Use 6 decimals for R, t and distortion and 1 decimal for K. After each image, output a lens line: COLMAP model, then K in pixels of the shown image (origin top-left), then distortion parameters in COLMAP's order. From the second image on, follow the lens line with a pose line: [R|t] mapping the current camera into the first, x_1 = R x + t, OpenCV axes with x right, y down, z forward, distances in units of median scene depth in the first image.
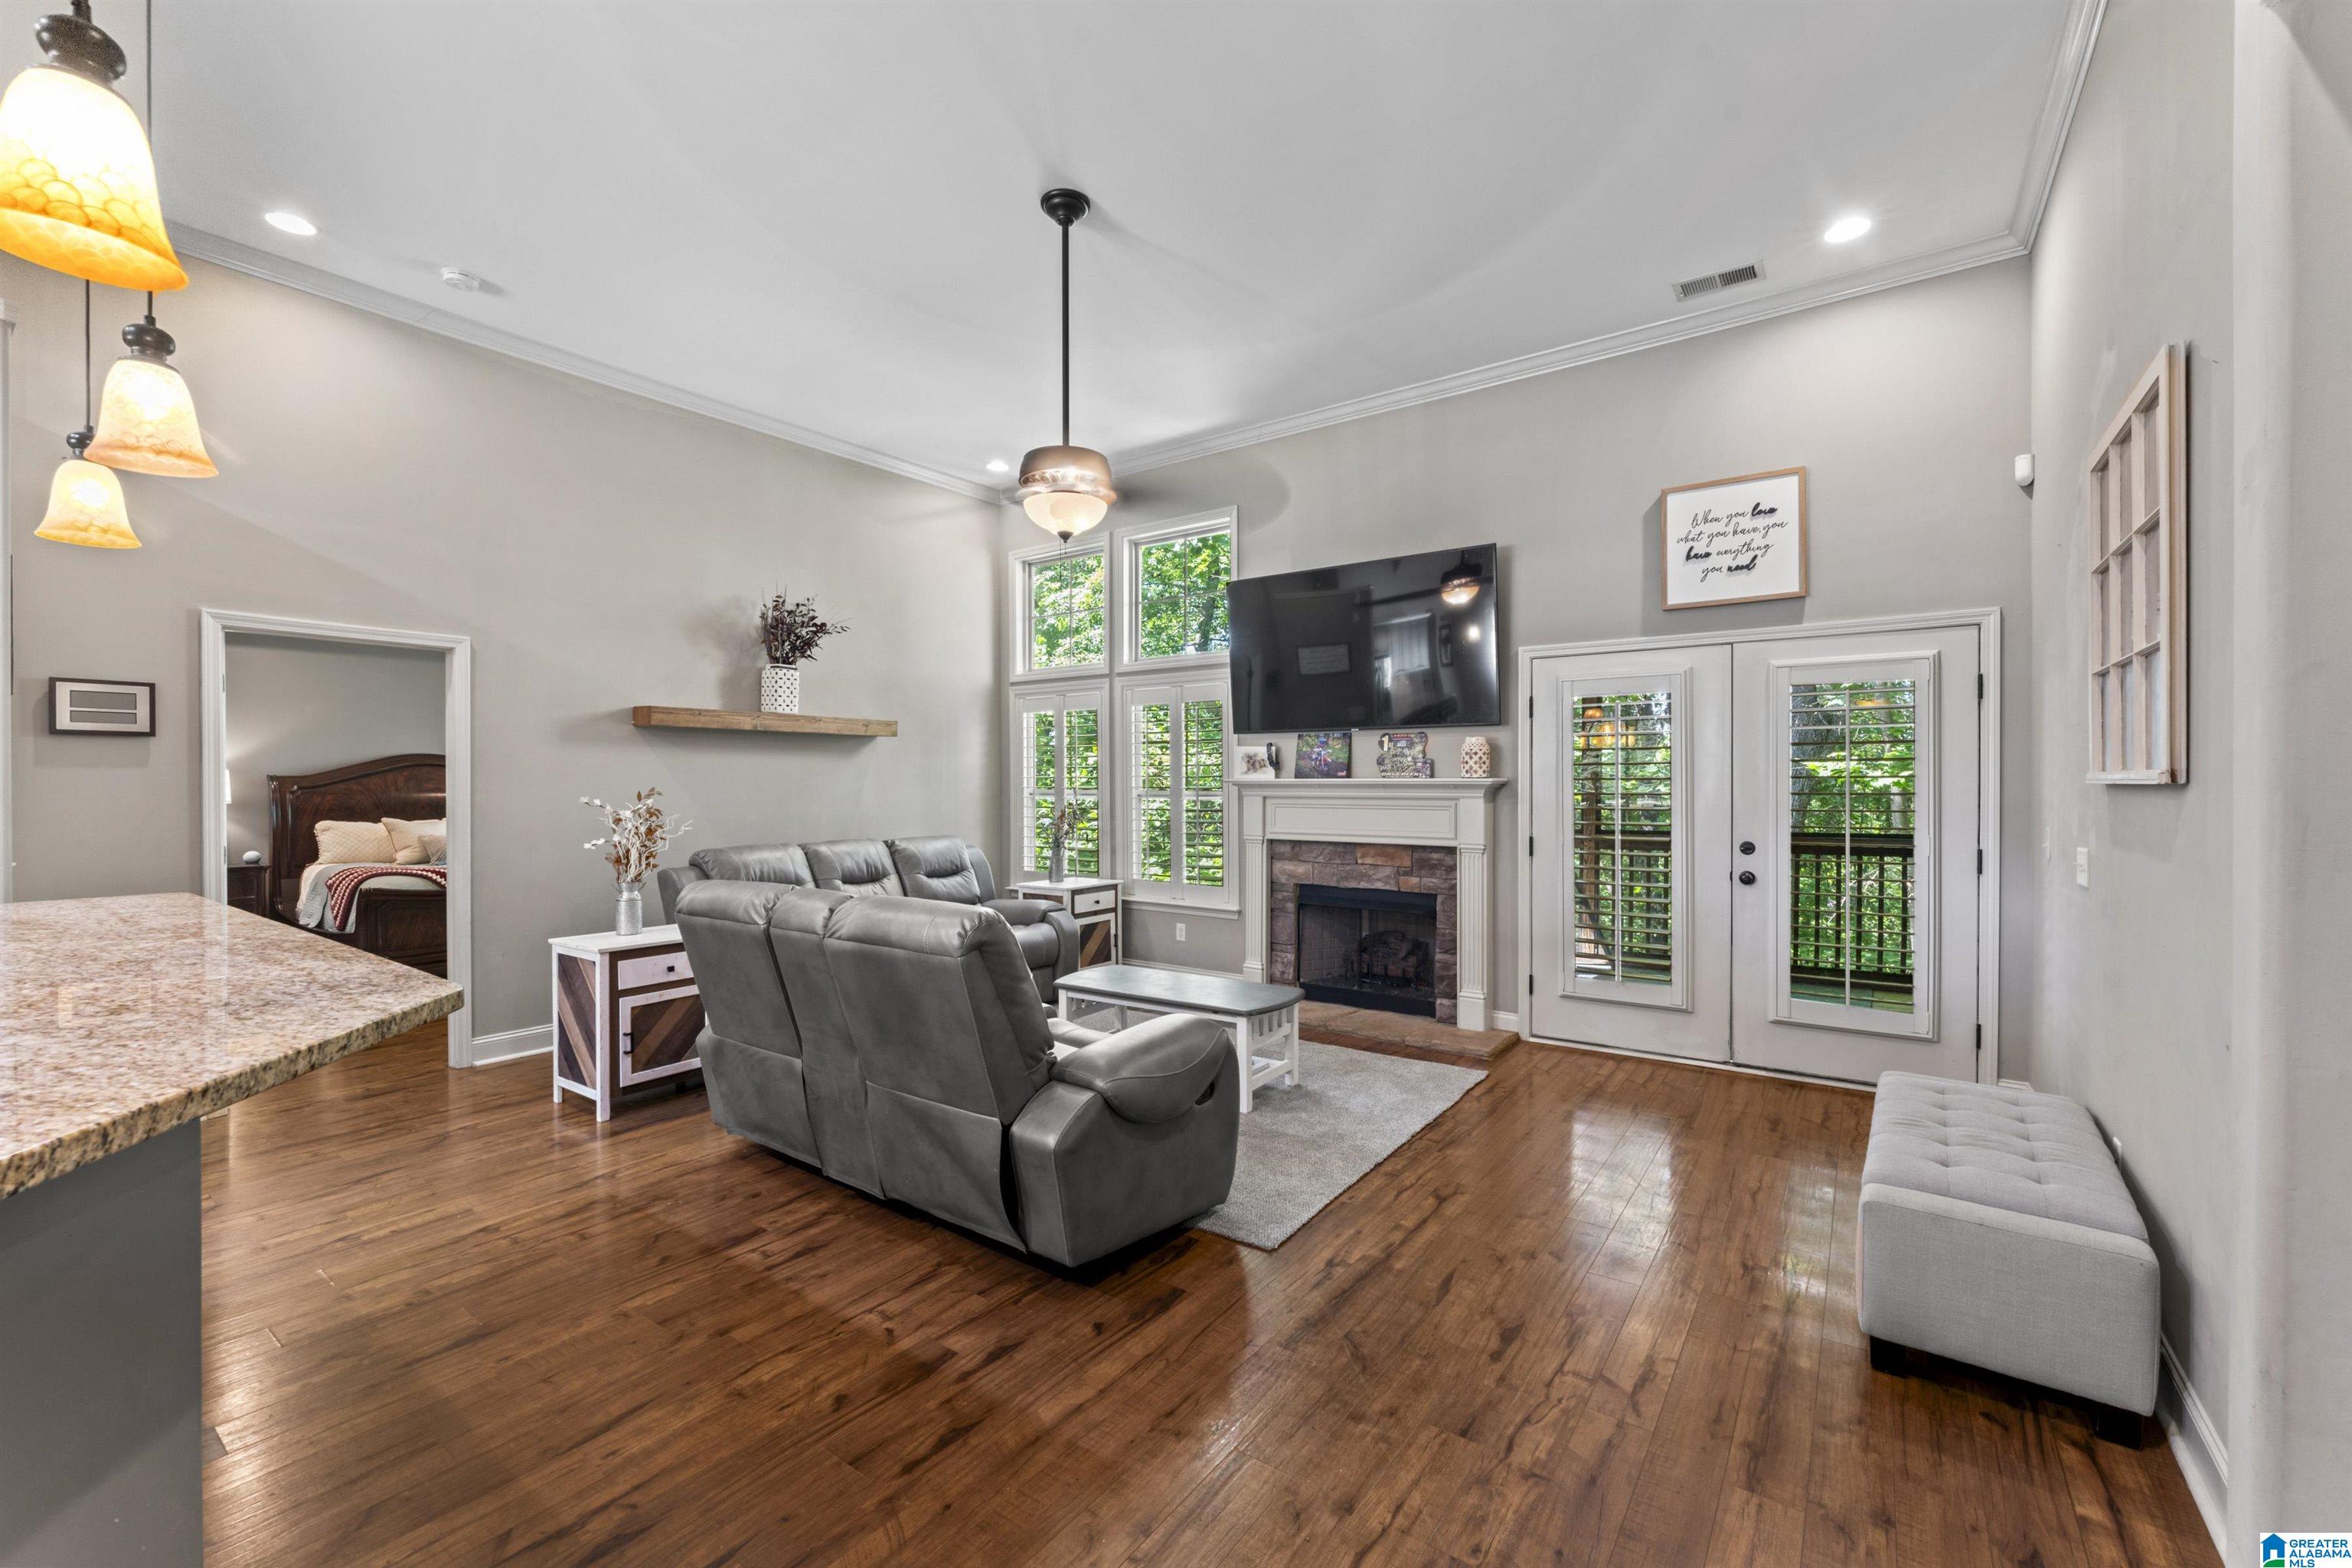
lens RADIAL K [[951.3, 0, 1171.0], [0, 951.3, 791.8], [0, 0, 1]] dist [-0.008995, 0.001746]
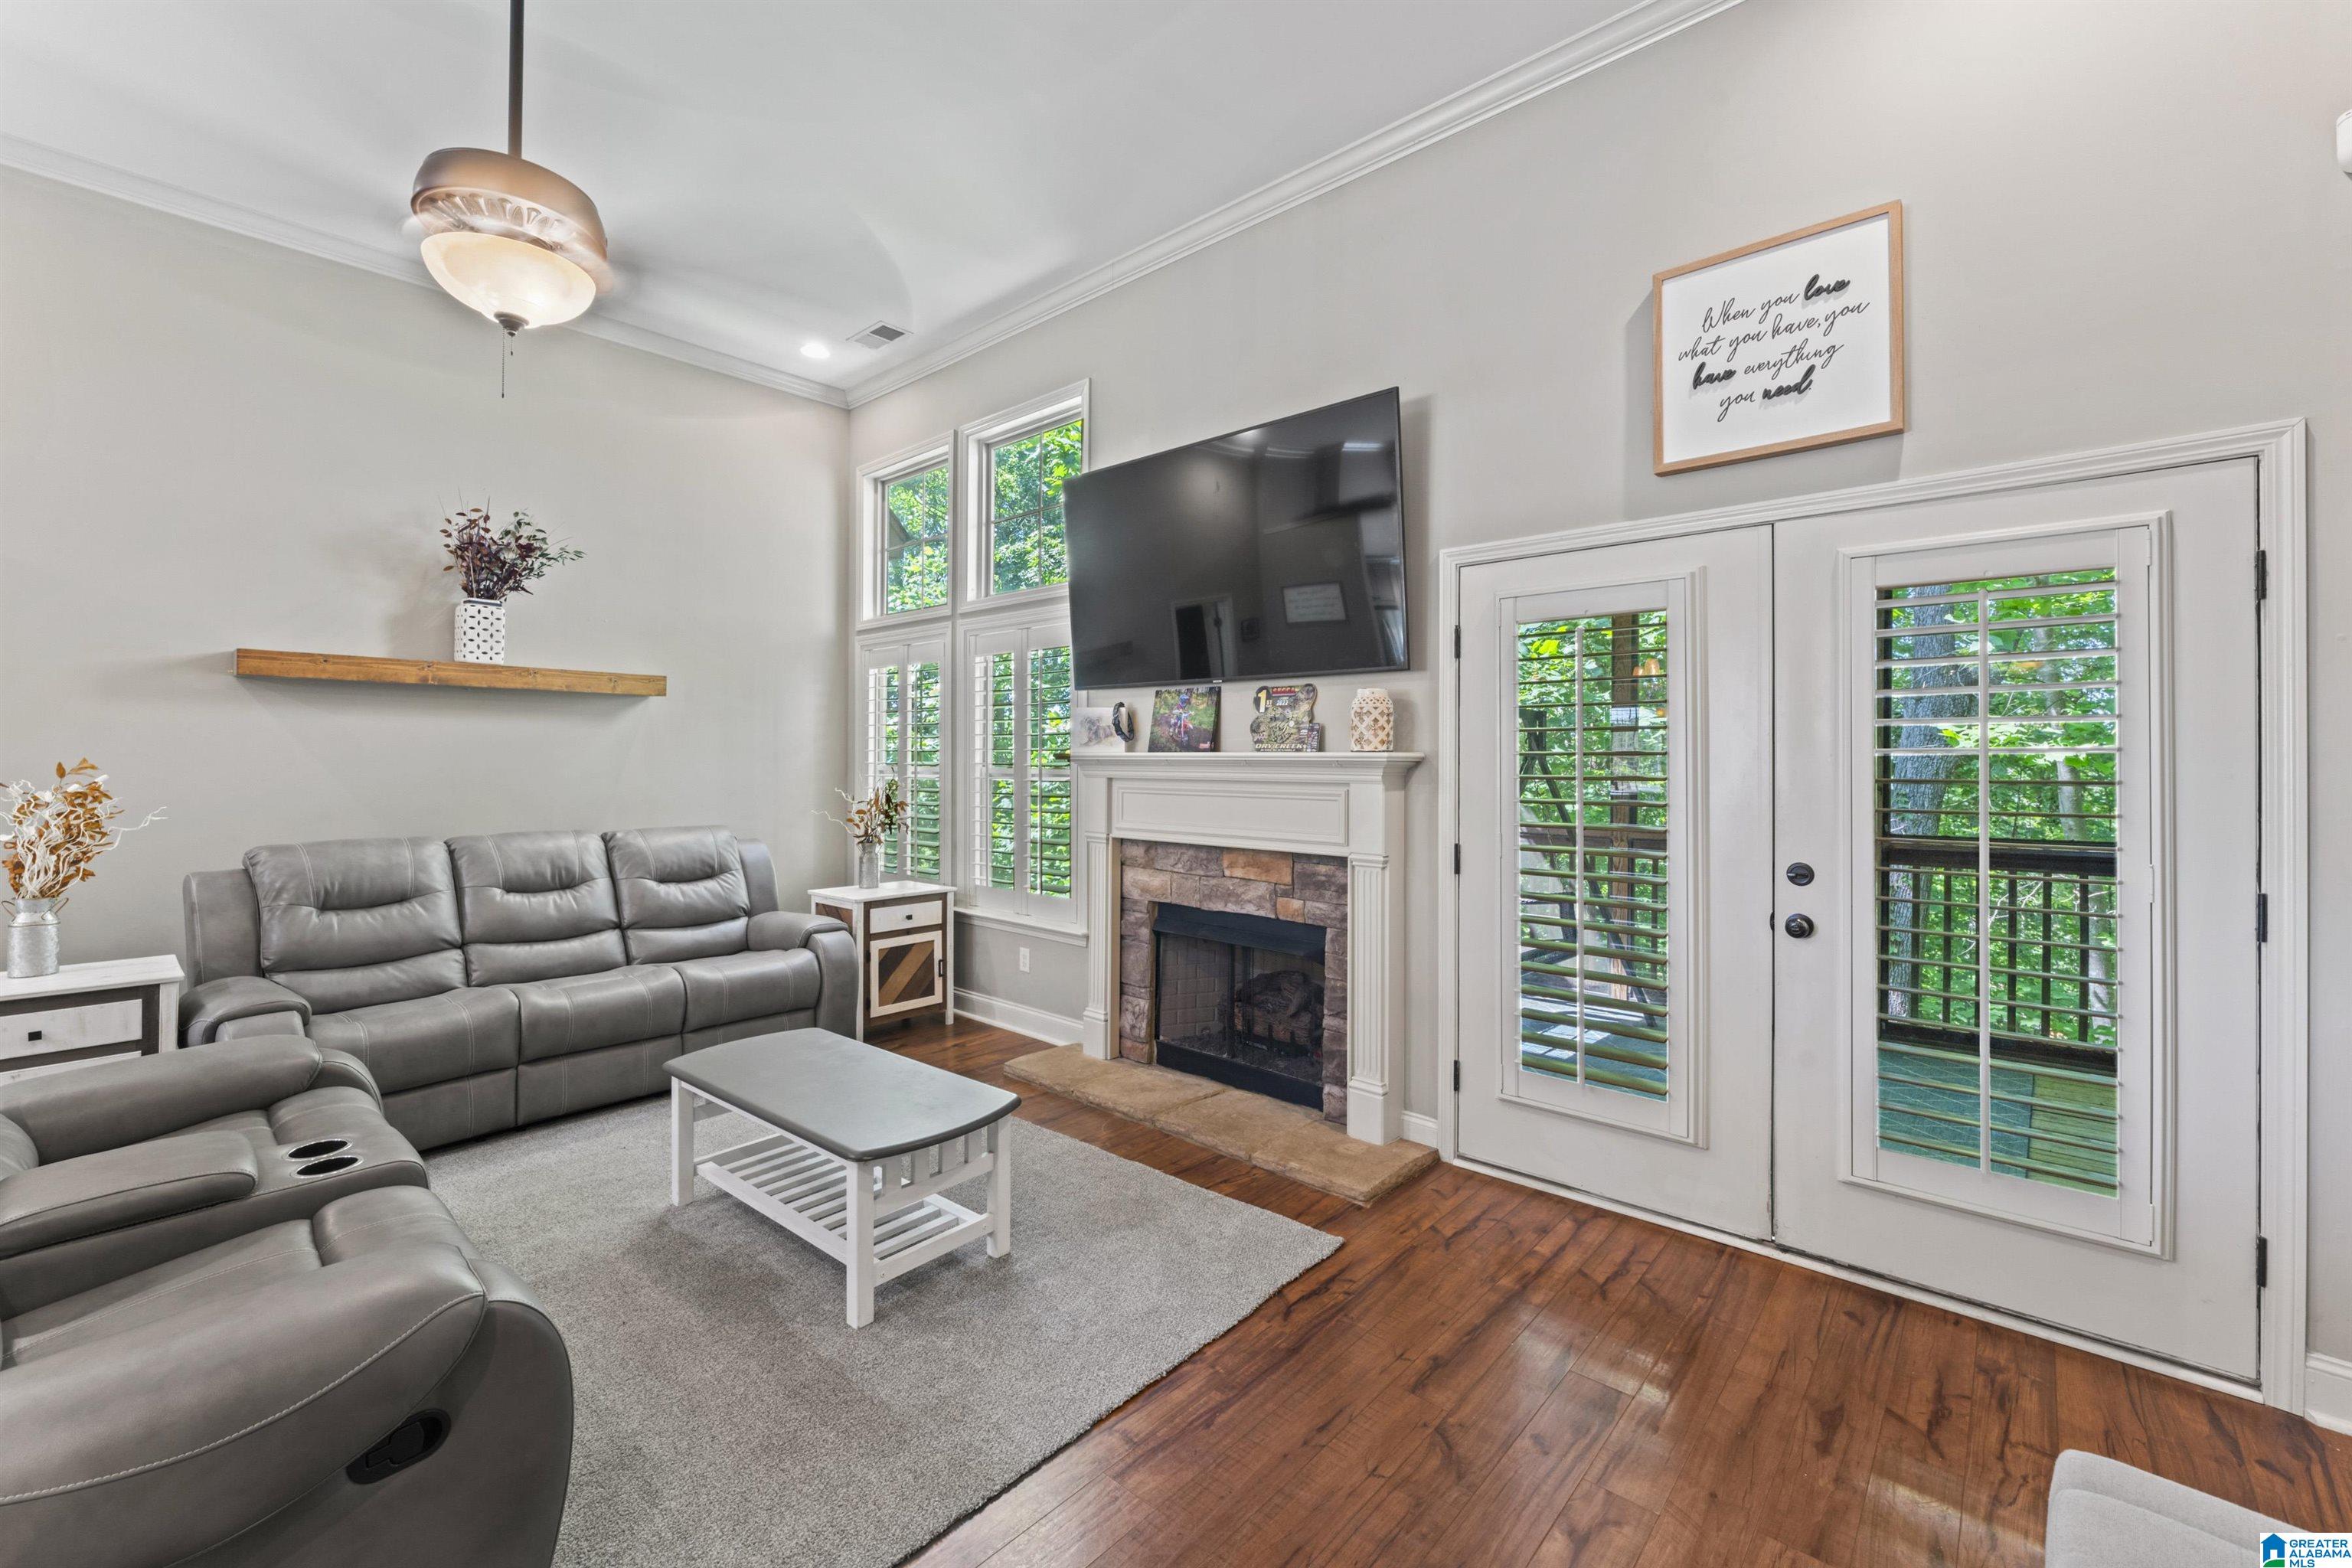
lens RADIAL K [[951.3, 0, 1177.0], [0, 951.3, 757.6], [0, 0, 1]] dist [-0.008995, 0.001746]
pose [[0.995368, 0.006148, -0.095946, 0.248380], [-0.007436, 0.999887, -0.013080, -0.001305], [0.095855, 0.013733, 0.995301, 0.338041]]
